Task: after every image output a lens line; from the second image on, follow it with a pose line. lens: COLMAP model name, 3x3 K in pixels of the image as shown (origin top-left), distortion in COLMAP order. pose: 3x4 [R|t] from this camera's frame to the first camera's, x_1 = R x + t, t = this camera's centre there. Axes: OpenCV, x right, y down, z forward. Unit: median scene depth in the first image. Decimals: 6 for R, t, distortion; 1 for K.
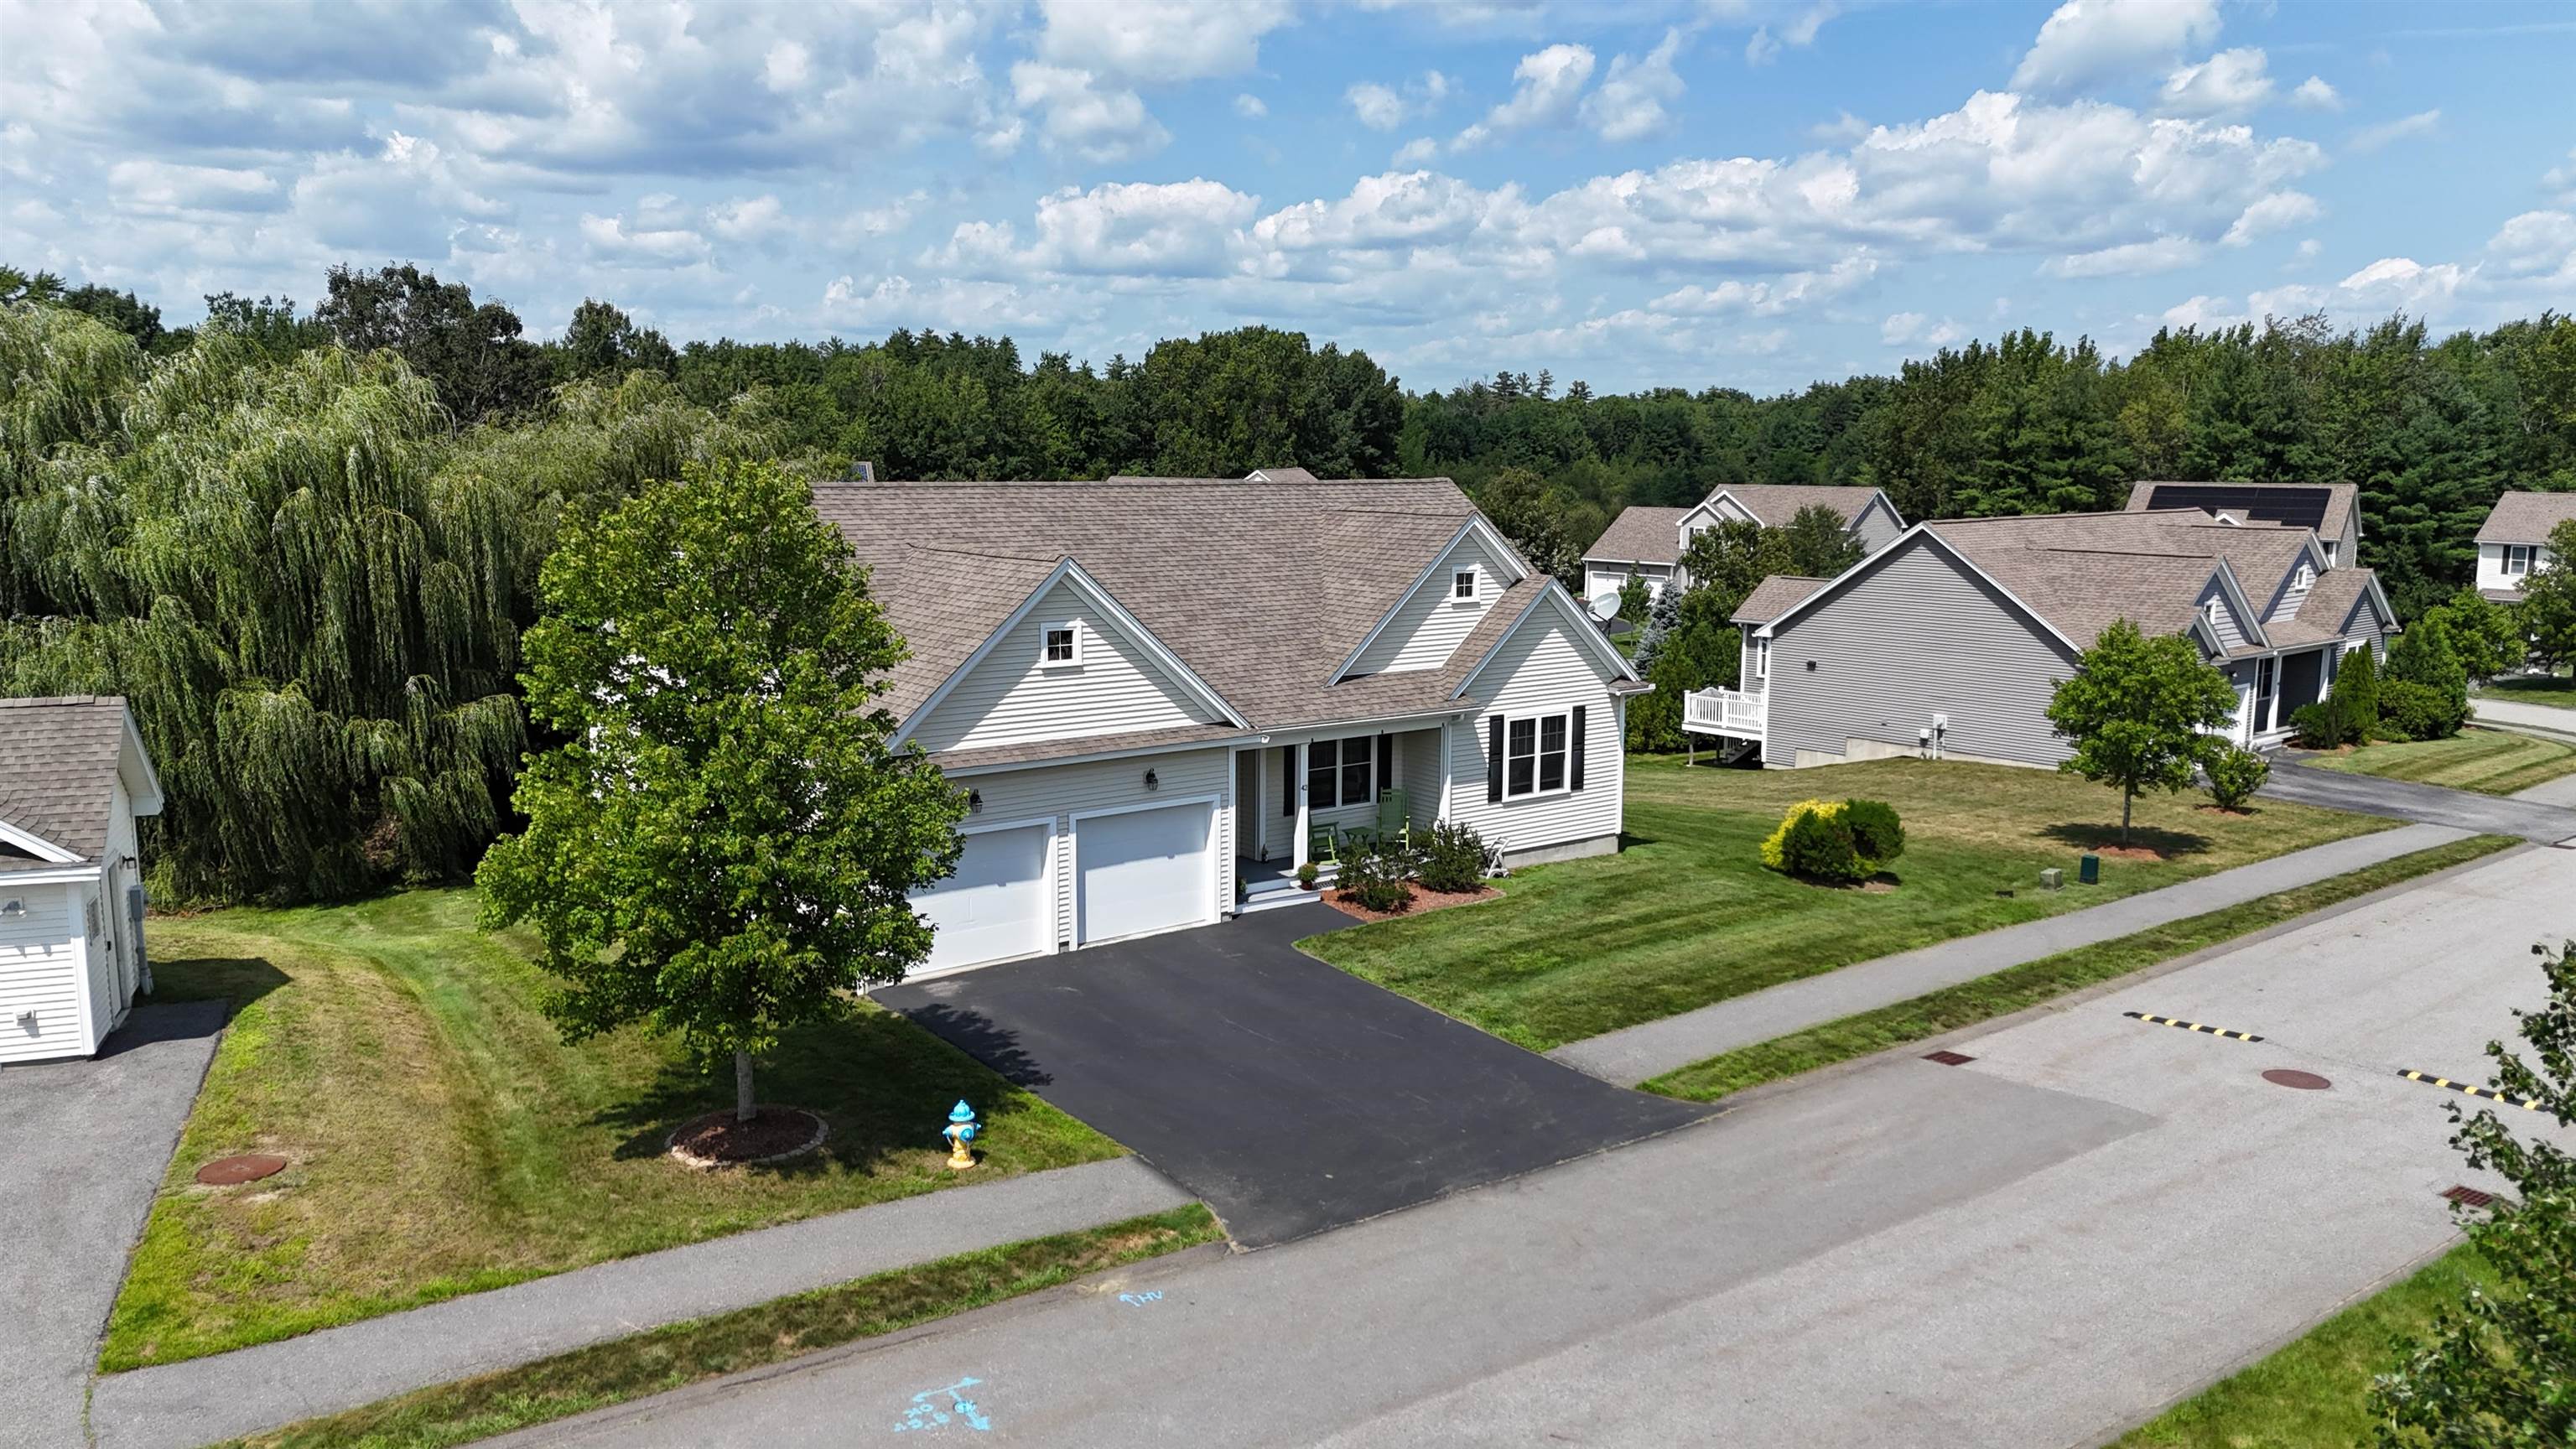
lens RADIAL K [[1925.4, 0, 1266.8], [0, 1925.4, 721.8], [0, 0, 1]] dist [0.029492, -0.005734]
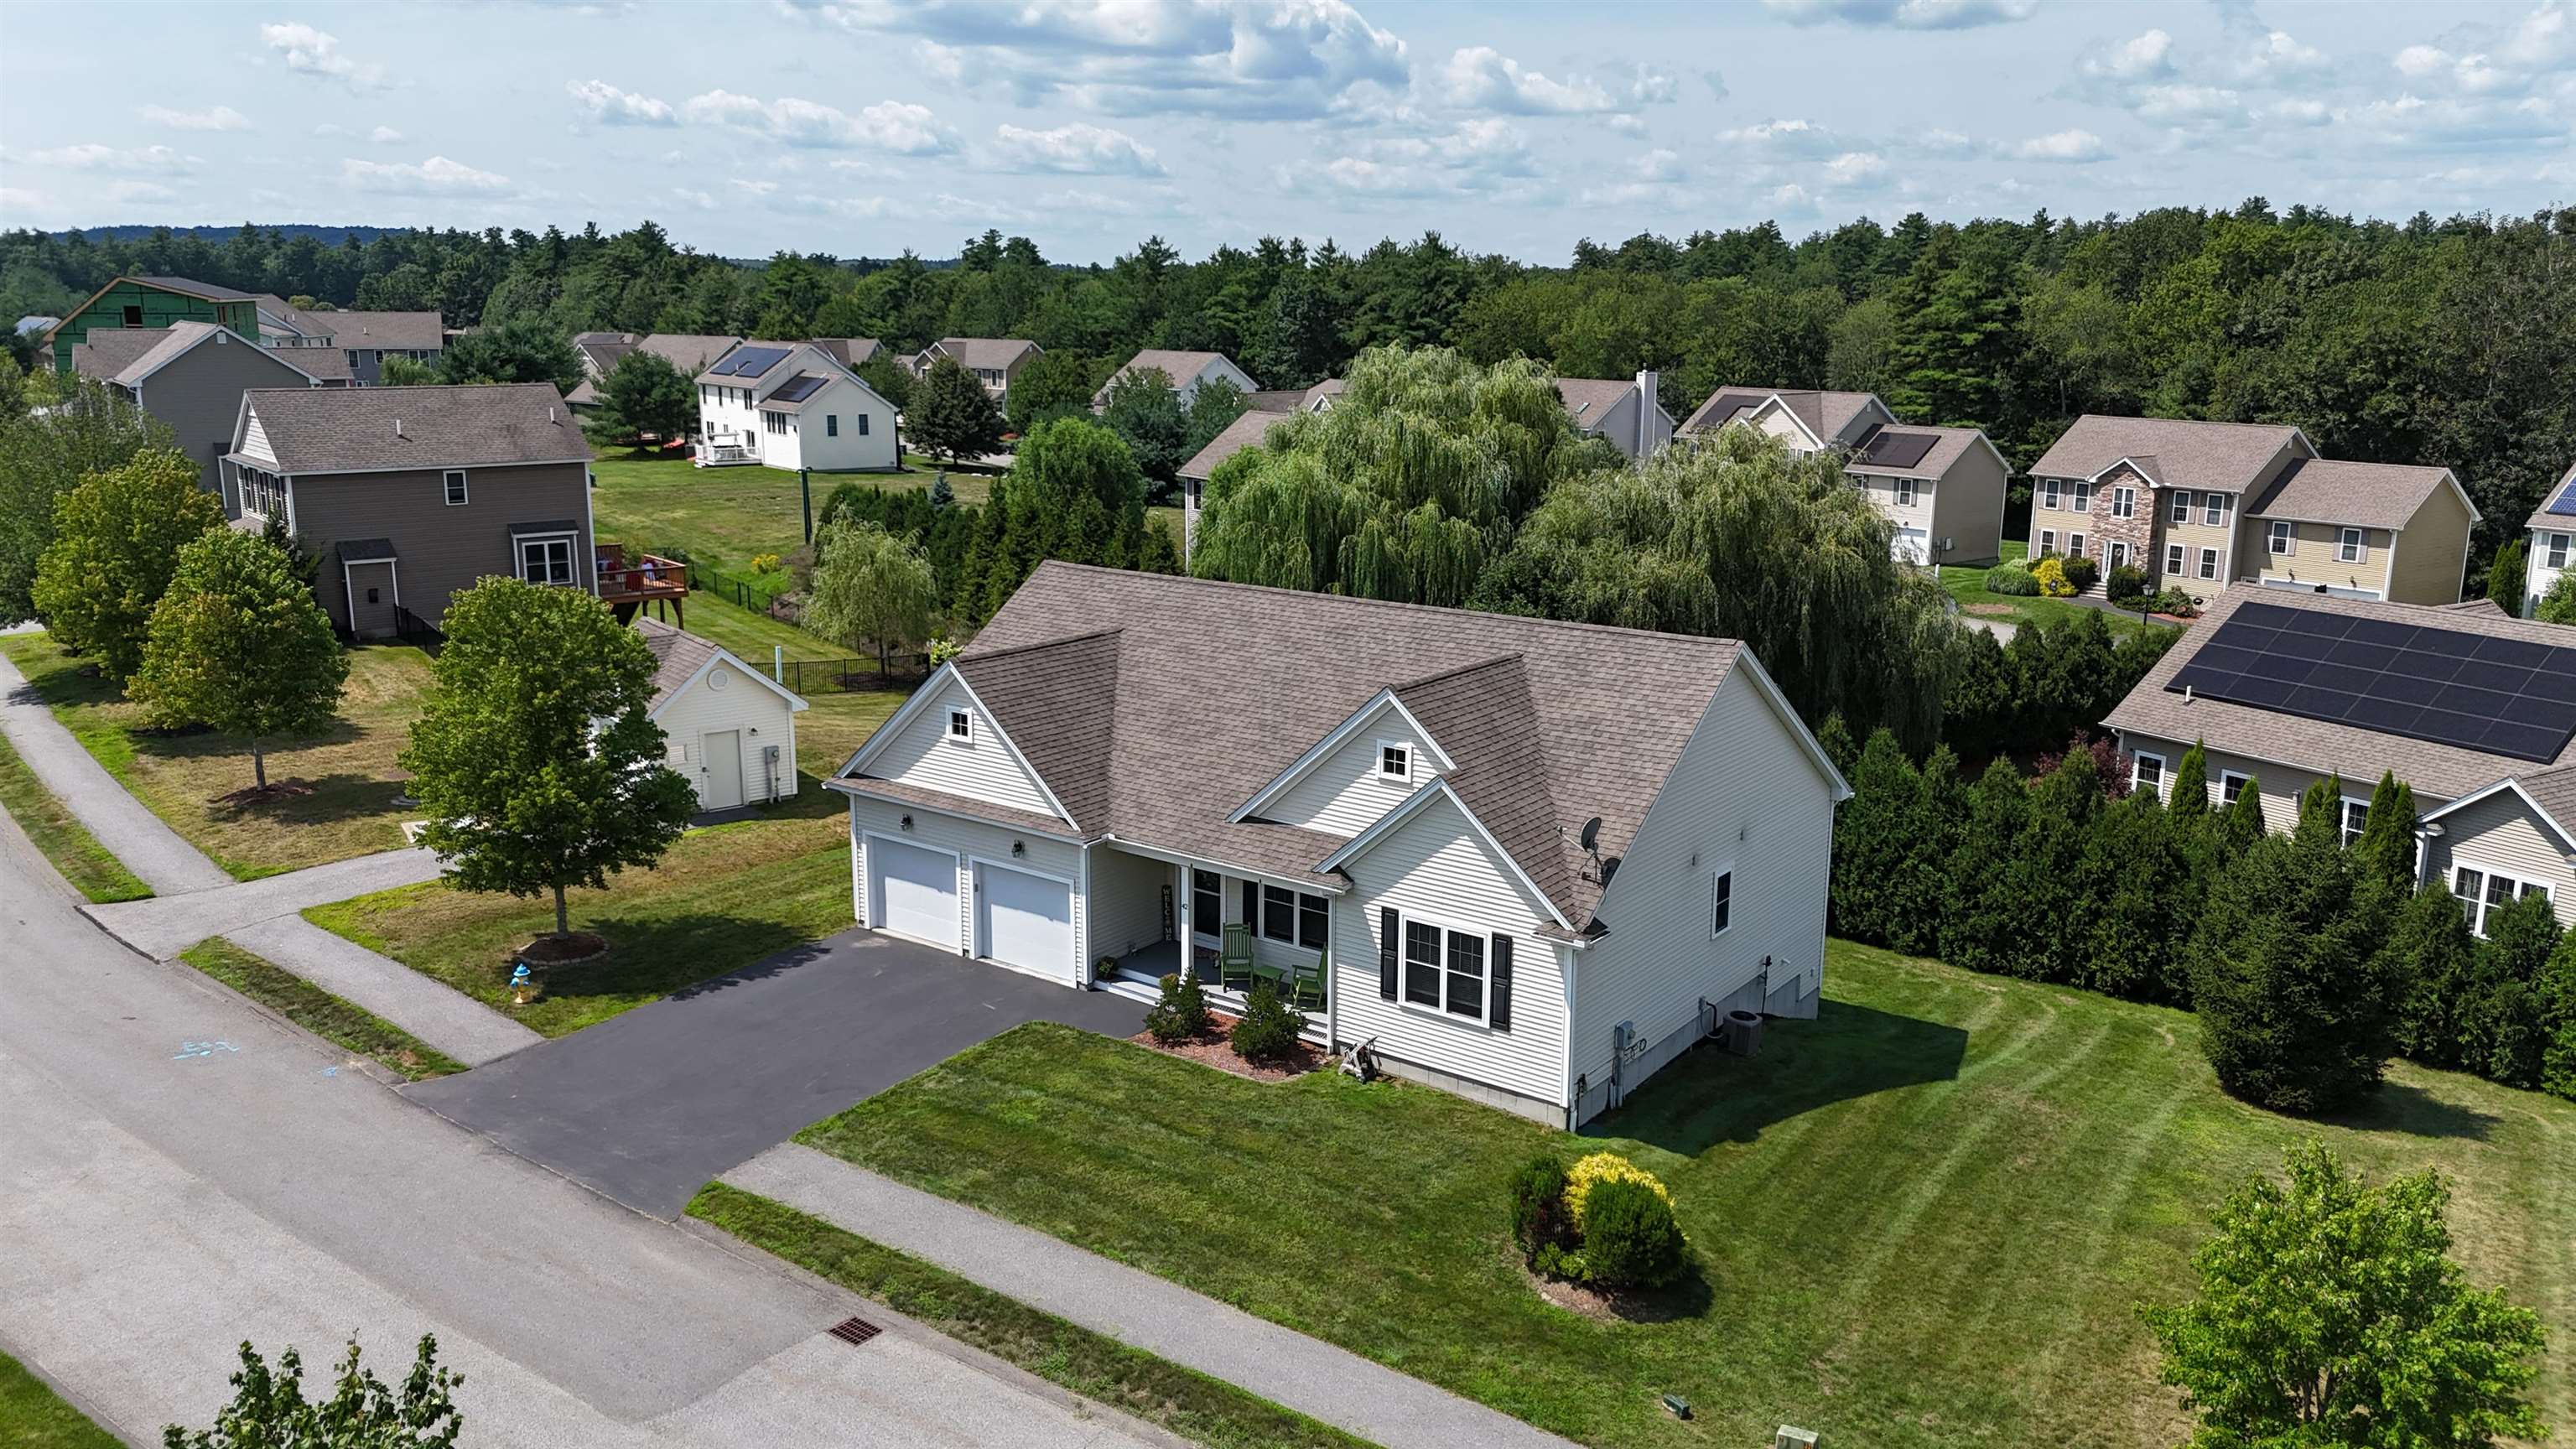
lens RADIAL K [[1876.0, 0, 1248.5], [0, 1876.0, 780.9], [0, 0, 1]] dist [0.086982, -0.072133]
pose [[0.257988, 0.232010, -0.937877, 1.001513], [-0.141197, 0.969370, 0.200960, -0.251071], [0.955775, 0.080580, 0.282845, 0.739300]]
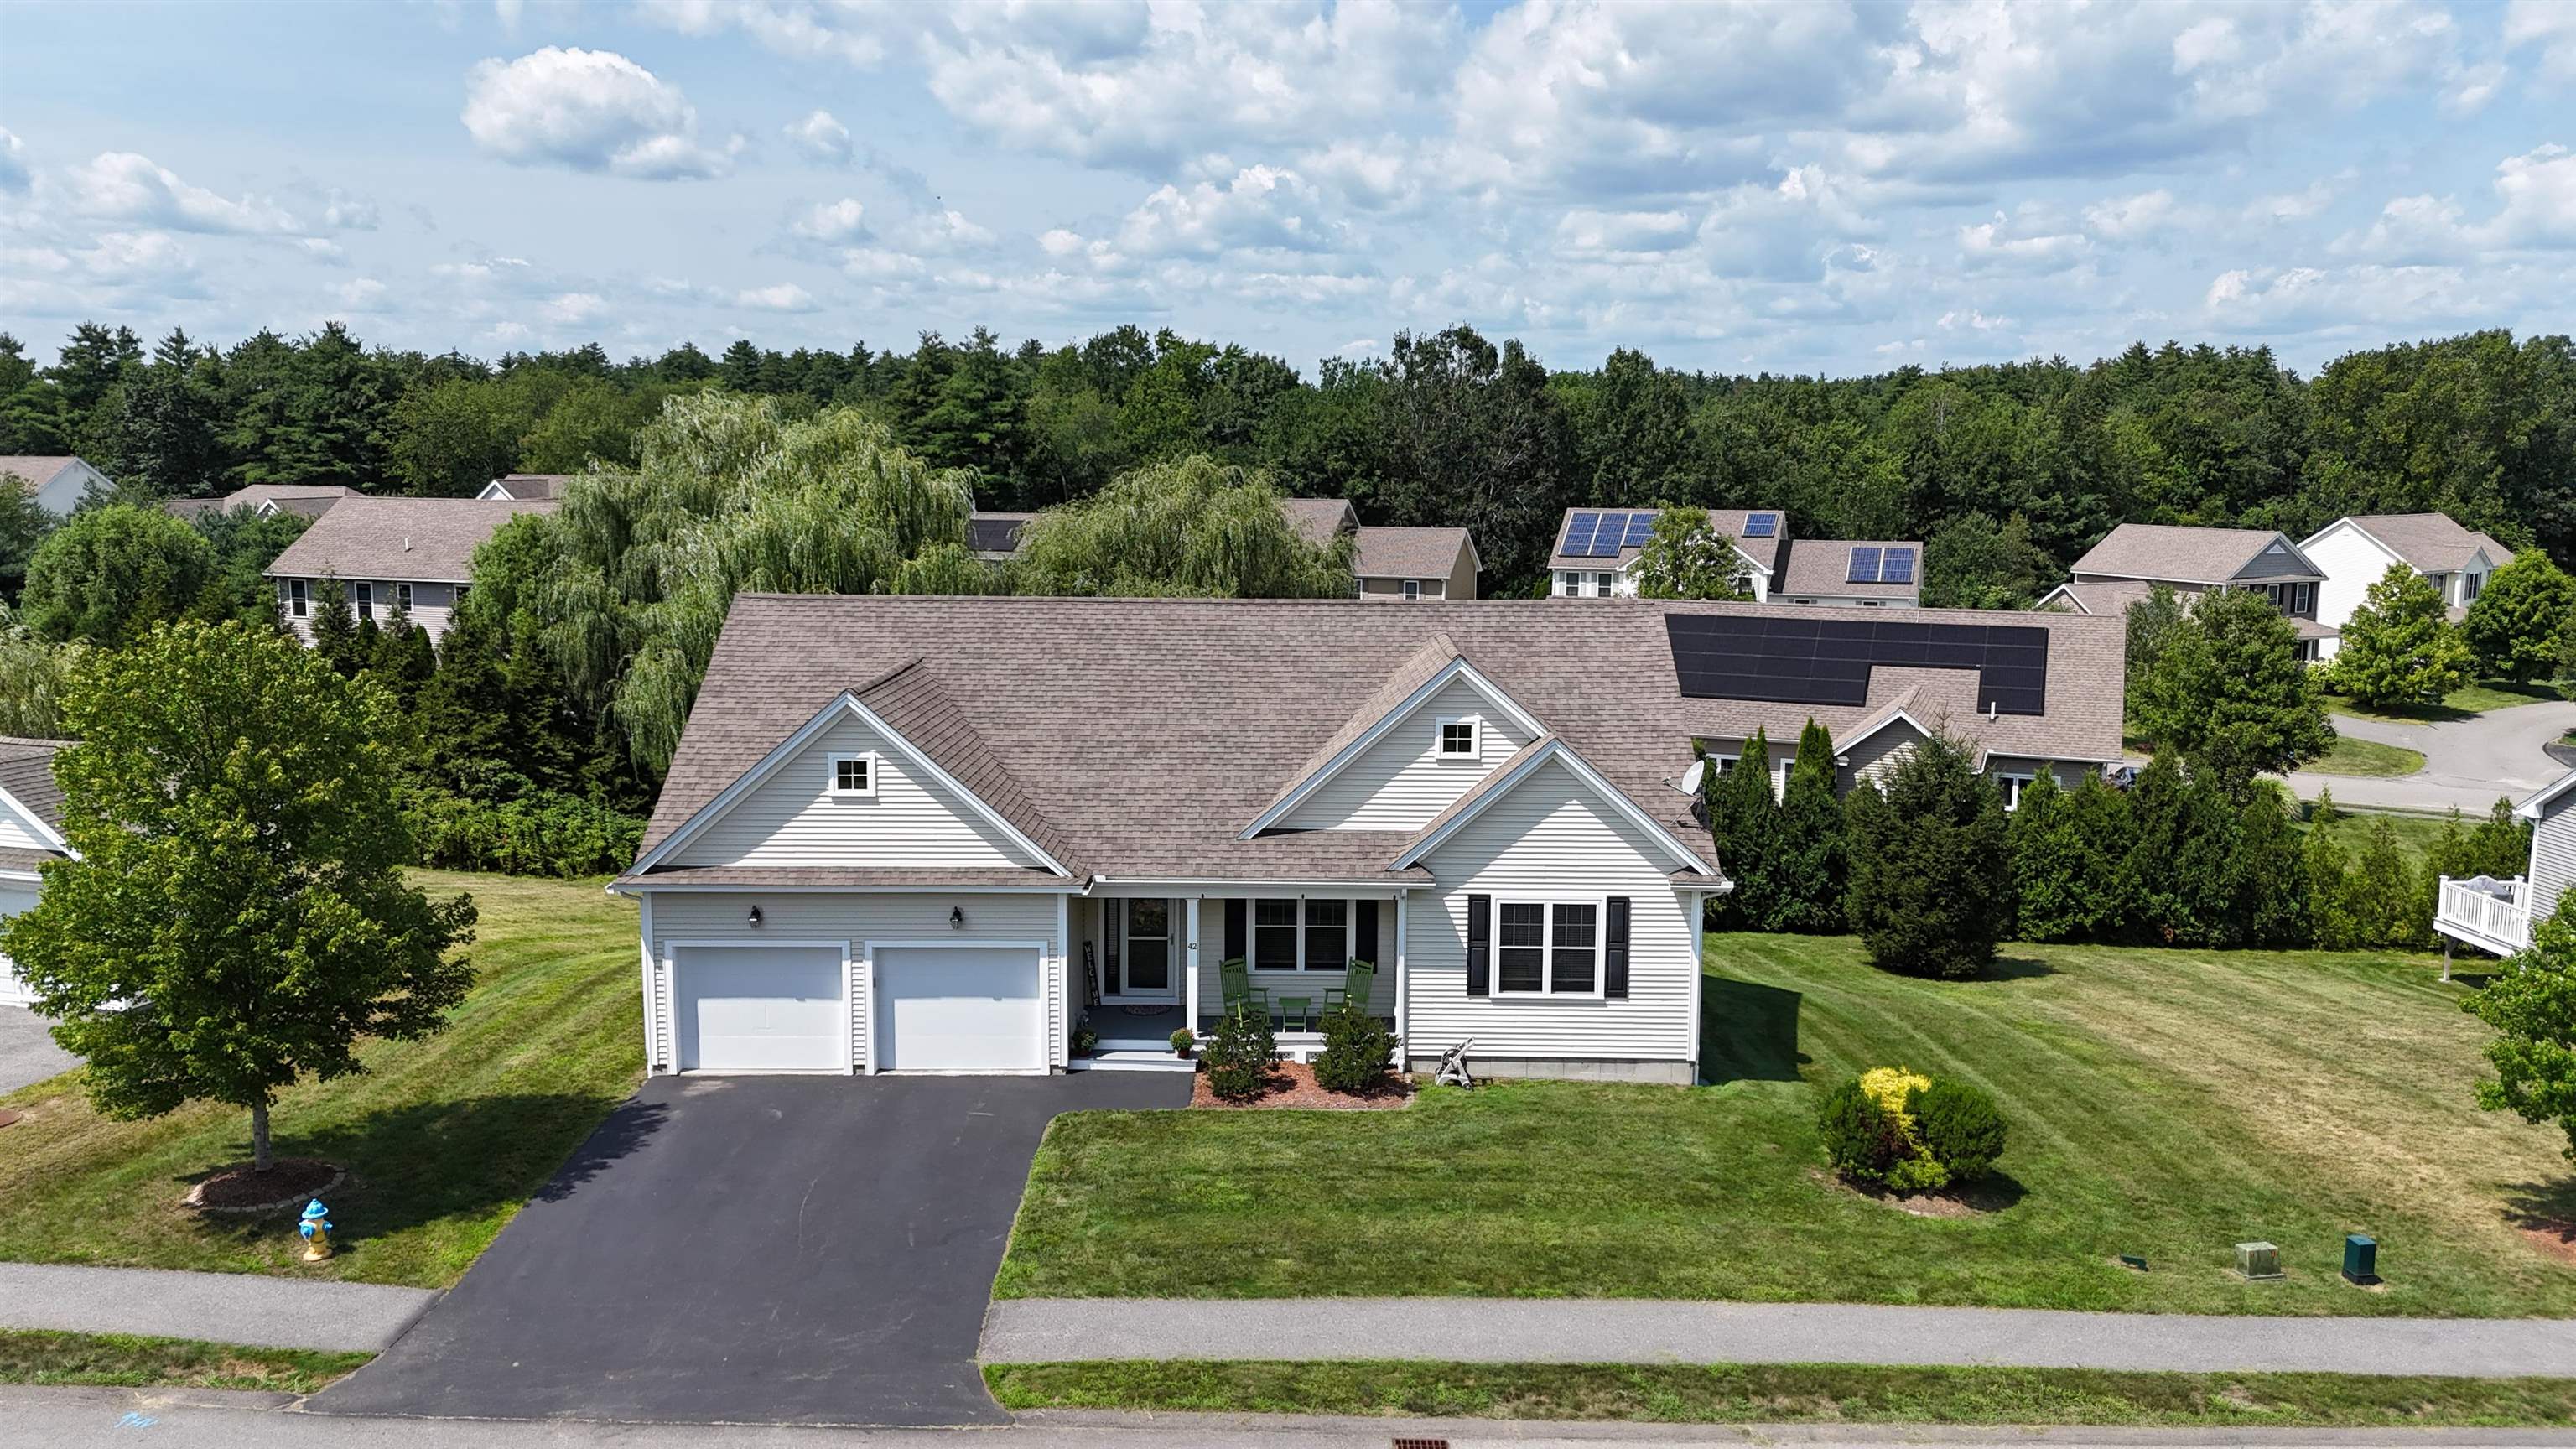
lens RADIAL K [[1925.4, 0, 1266.8], [0, 1925.4, 721.8], [0, 0, 1]] dist [0.029492, -0.005734]
pose [[0.780347, 0.086522, -0.619332, 0.613848], [-0.089582, 0.995634, 0.026221, -0.101241], [0.618897, 0.035020, 0.784691, 0.298722]]
